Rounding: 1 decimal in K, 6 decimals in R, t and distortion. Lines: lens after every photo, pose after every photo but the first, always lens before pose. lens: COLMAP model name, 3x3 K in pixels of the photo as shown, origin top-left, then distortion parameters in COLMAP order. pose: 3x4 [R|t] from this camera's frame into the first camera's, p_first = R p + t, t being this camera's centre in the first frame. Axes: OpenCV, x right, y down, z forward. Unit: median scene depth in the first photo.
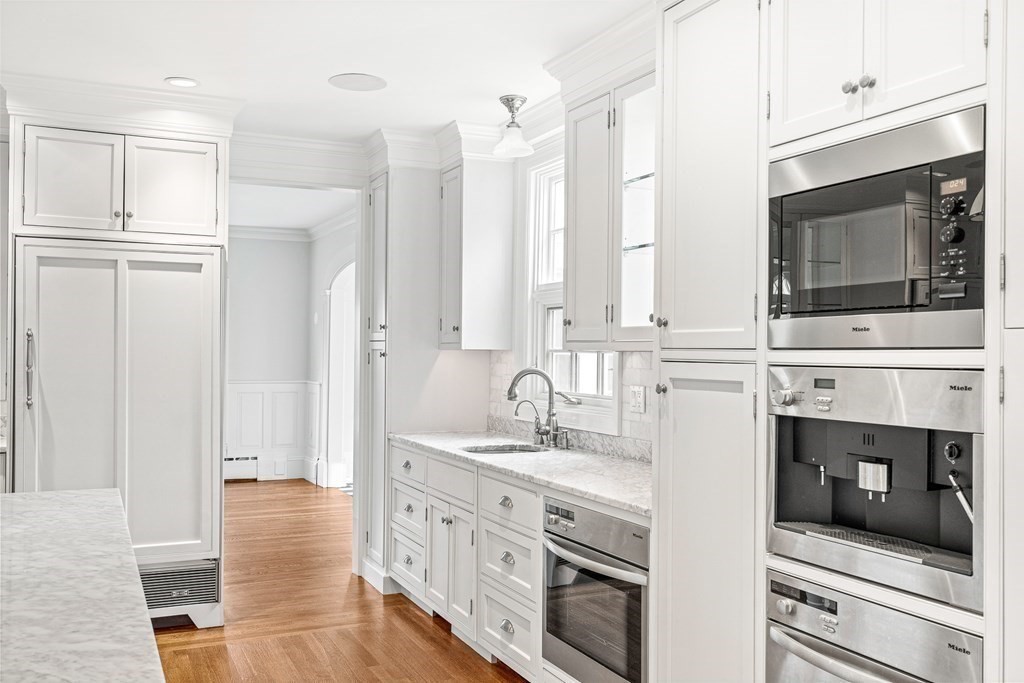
lens RADIAL K [[917.8, 0, 512.1], [0, 917.8, 347.2], [0, 0, 1]] dist [0.008093, -0.008165]
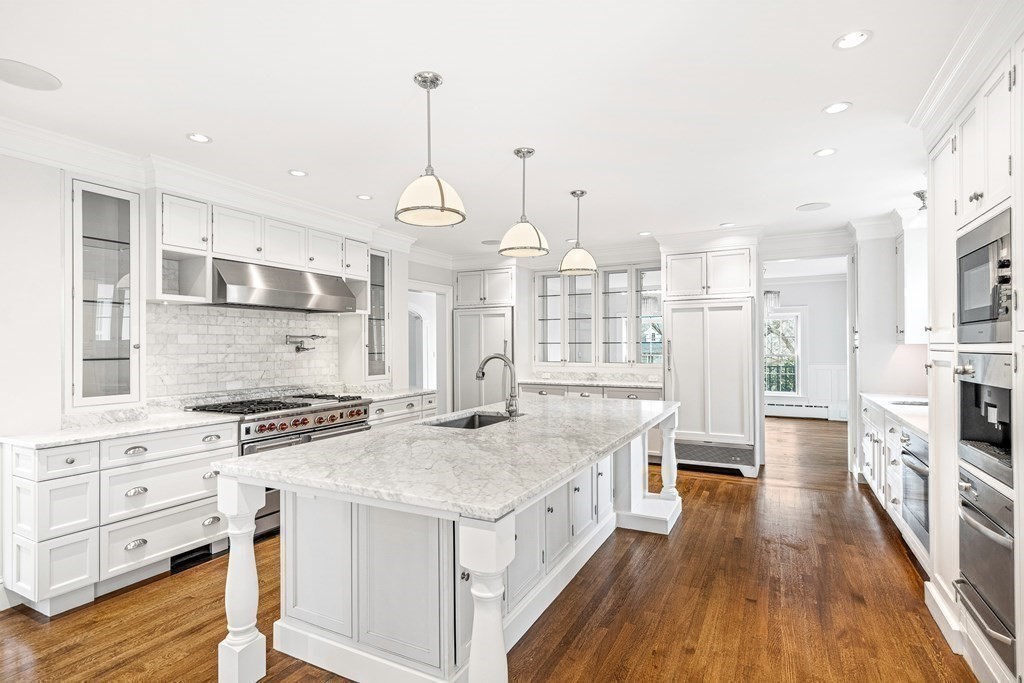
lens RADIAL K [[510.1, 0, 507.6], [0, 510.1, 344.7], [0, 0, 1]] dist [0.003306, 0.001604]
pose [[0.603146, -0.013488, -0.797516, 0.298008], [0.014262, 0.999880, -0.006124, -0.001145], [0.797503, -0.007681, 0.603266, -0.164172]]
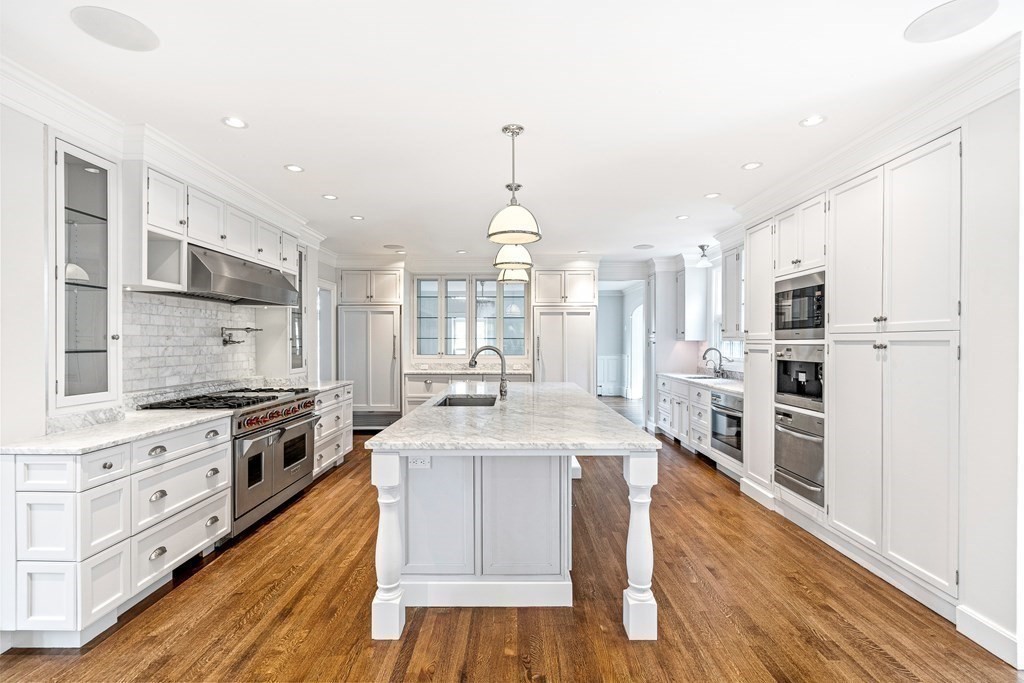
lens RADIAL K [[466.0, 0, 508.9], [0, 466.0, 343.7], [0, 0, 1]] dist [-0.001596, 0.000277]
pose [[0.901887, -0.006480, -0.431923, 0.076983], [0.009772, 0.999938, 0.005404, -0.000898], [0.431861, -0.009094, 0.901895, -0.487123]]
